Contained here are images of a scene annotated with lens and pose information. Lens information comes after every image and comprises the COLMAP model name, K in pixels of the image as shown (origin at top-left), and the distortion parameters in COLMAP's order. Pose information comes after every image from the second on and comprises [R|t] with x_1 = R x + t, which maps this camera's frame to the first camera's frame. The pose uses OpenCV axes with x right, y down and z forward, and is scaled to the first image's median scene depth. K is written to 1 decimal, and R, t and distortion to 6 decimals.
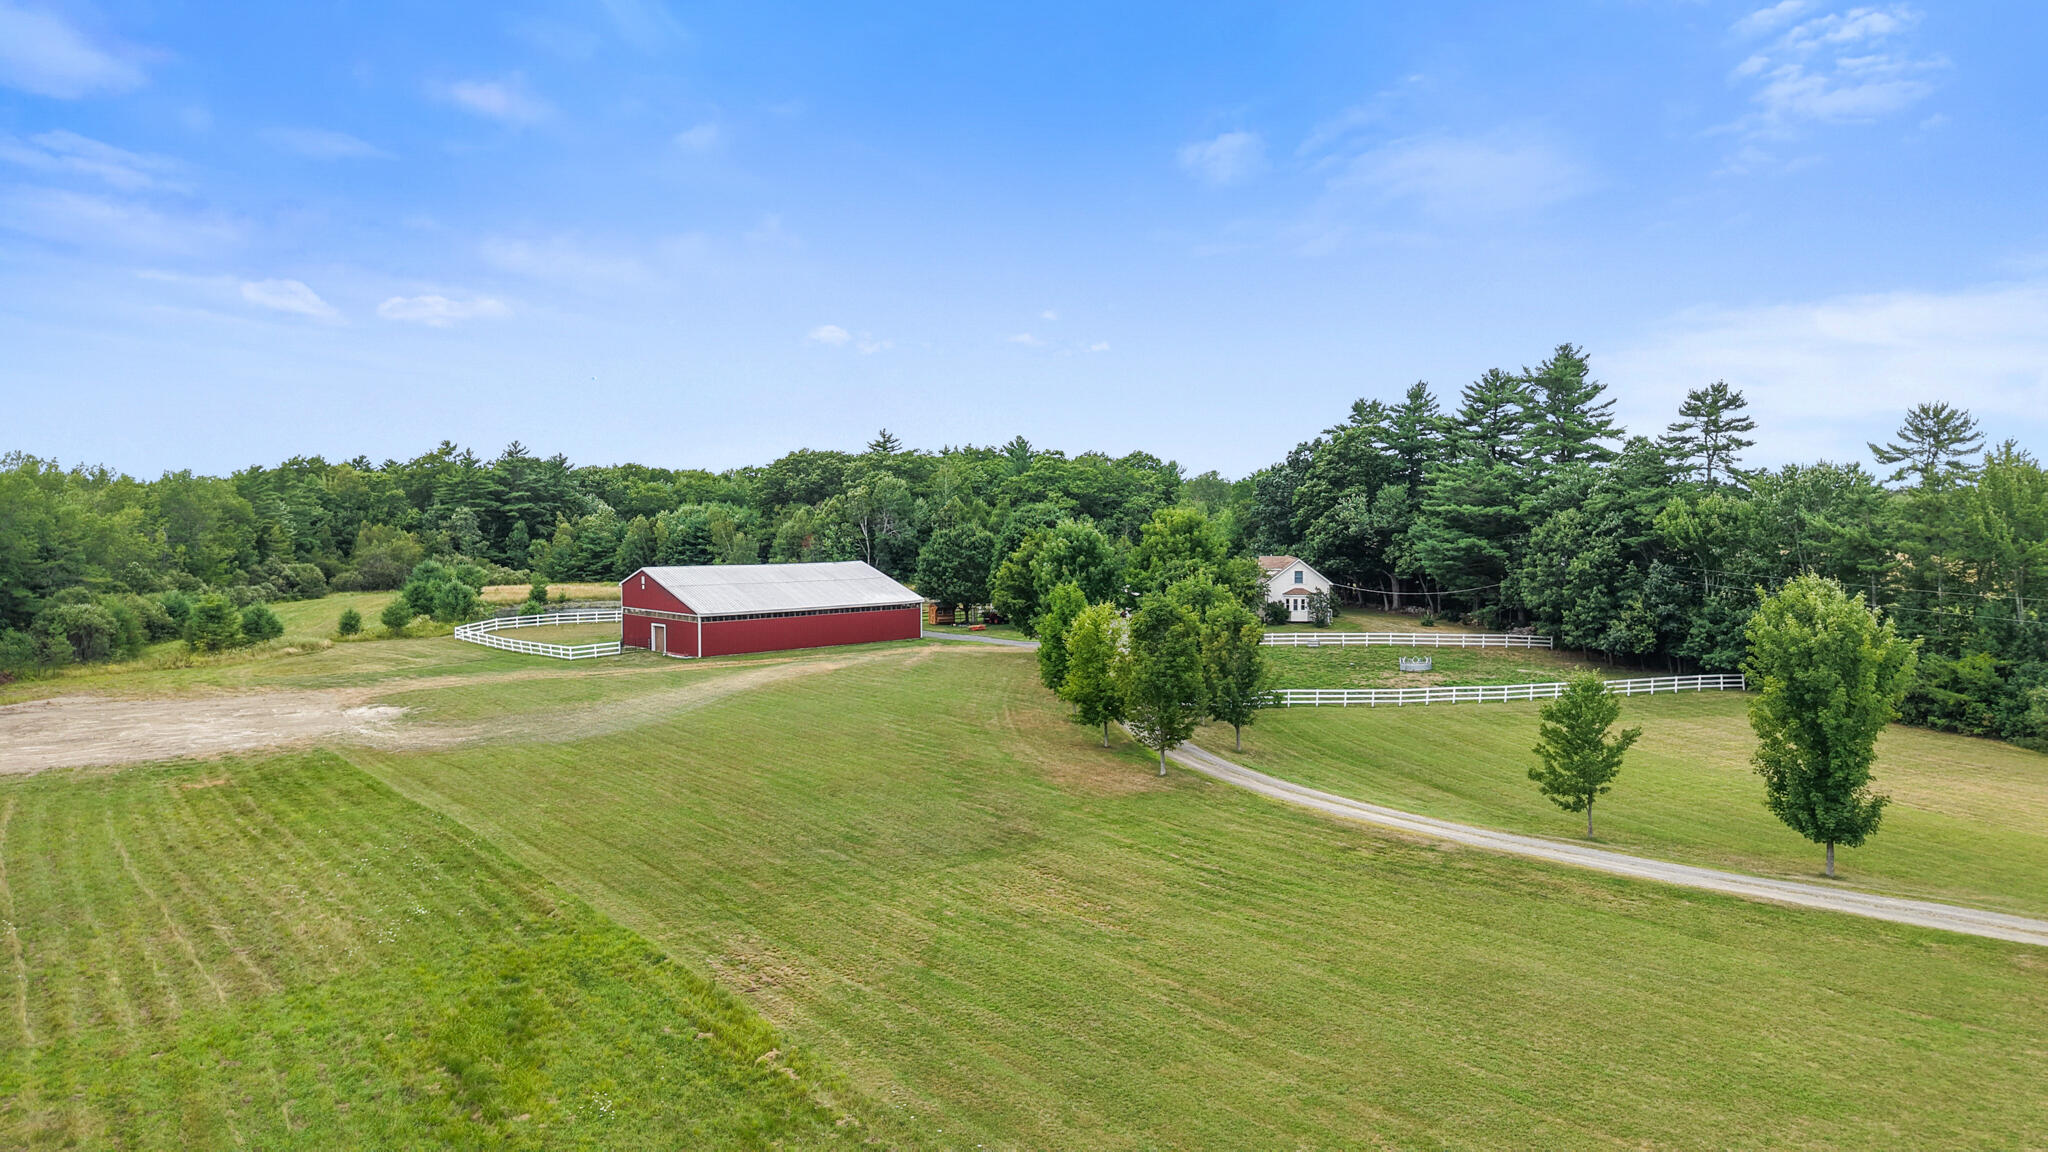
lens RADIAL K [[1411.4, 0, 1026.7], [0, 1411.4, 579.8], [0, 0, 1]] dist [0.009878, -0.009124]
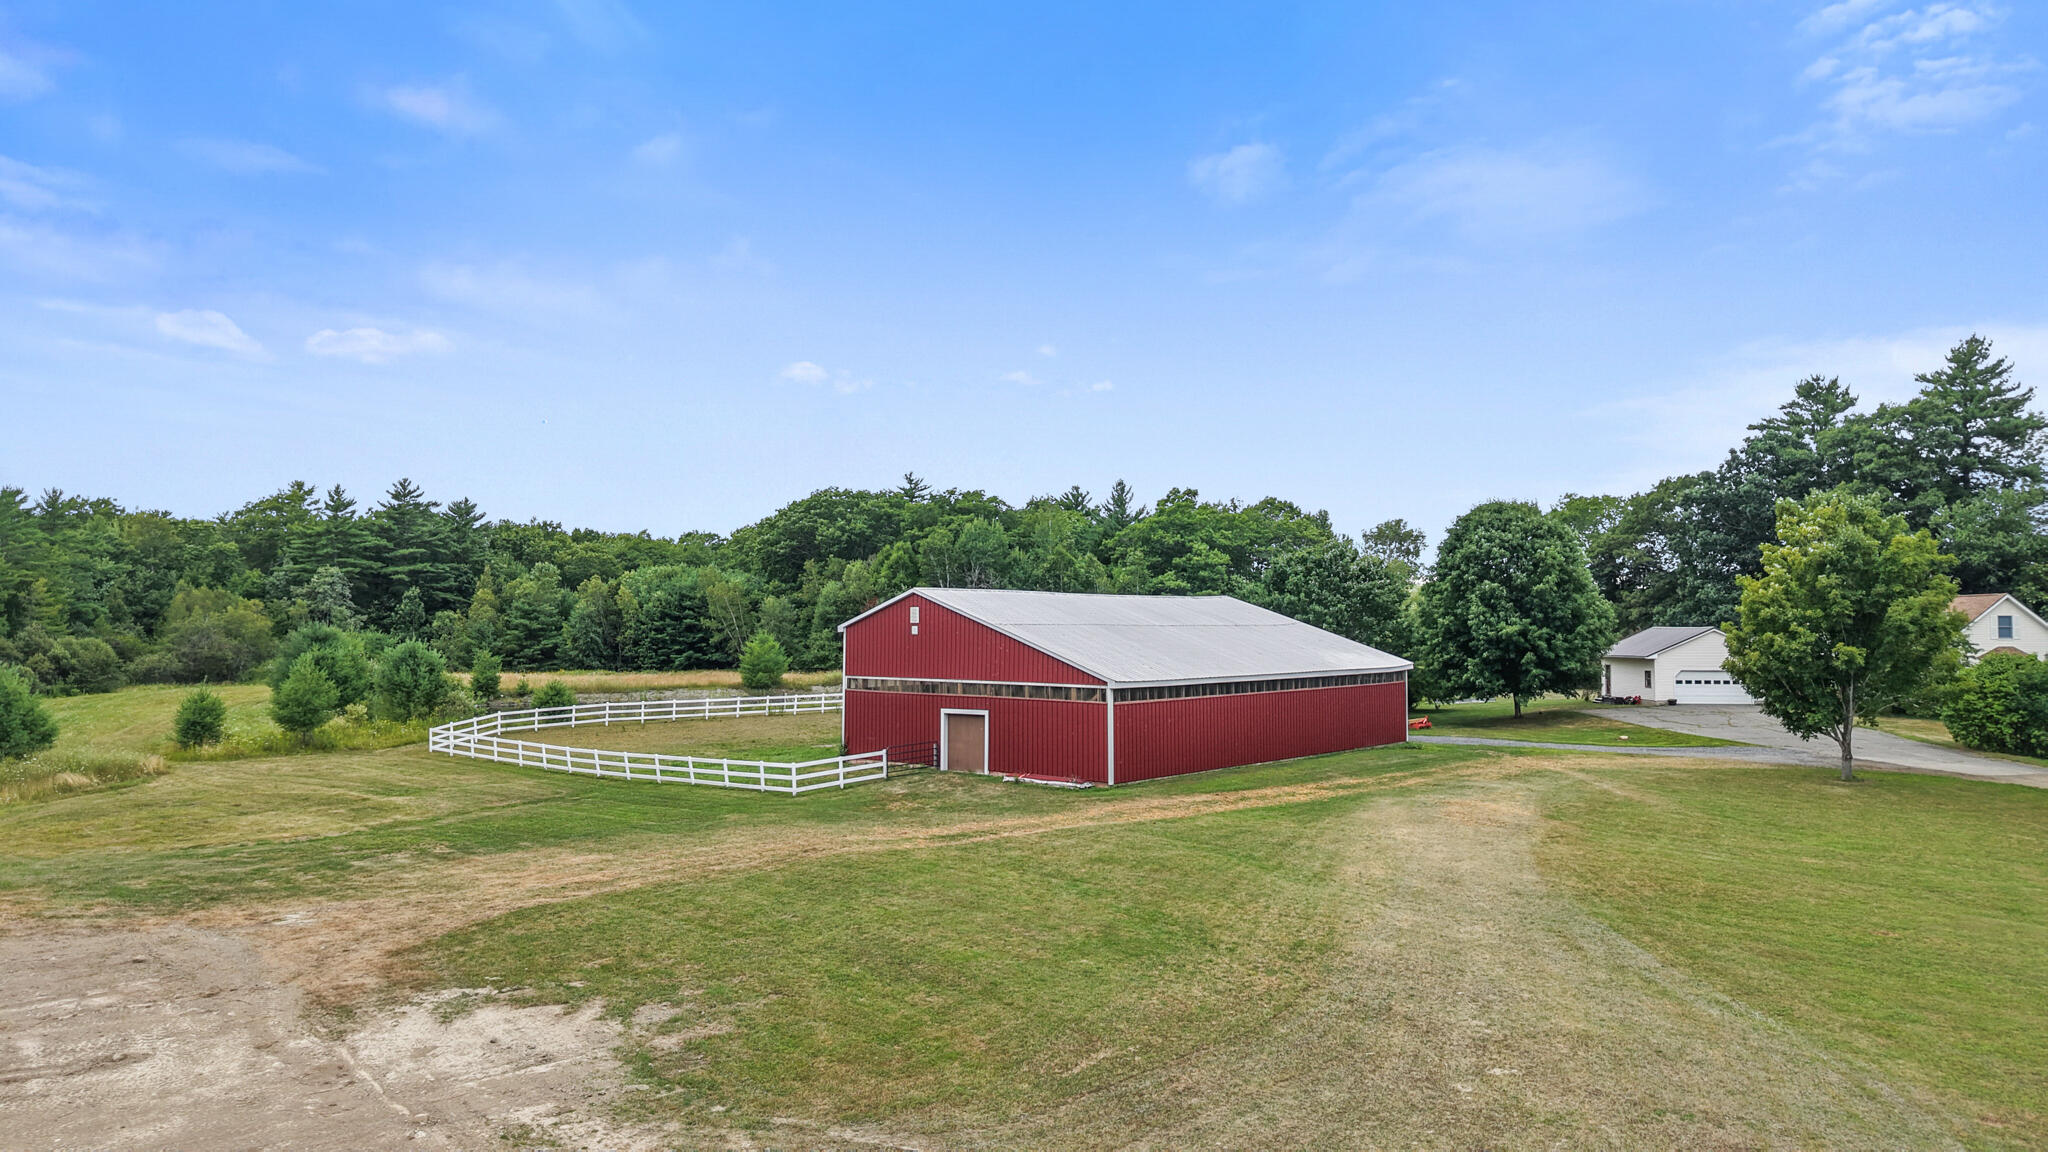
lens RADIAL K [[1411.4, 0, 1024.2], [0, 1411.4, 569.3], [0, 0, 1]] dist [0.009878, -0.009124]
pose [[0.992370, 0.005734, 0.123166, -0.153638], [0.005145, 0.996123, -0.087825, 0.013441], [-0.123192, 0.087789, 0.988492, 0.286152]]
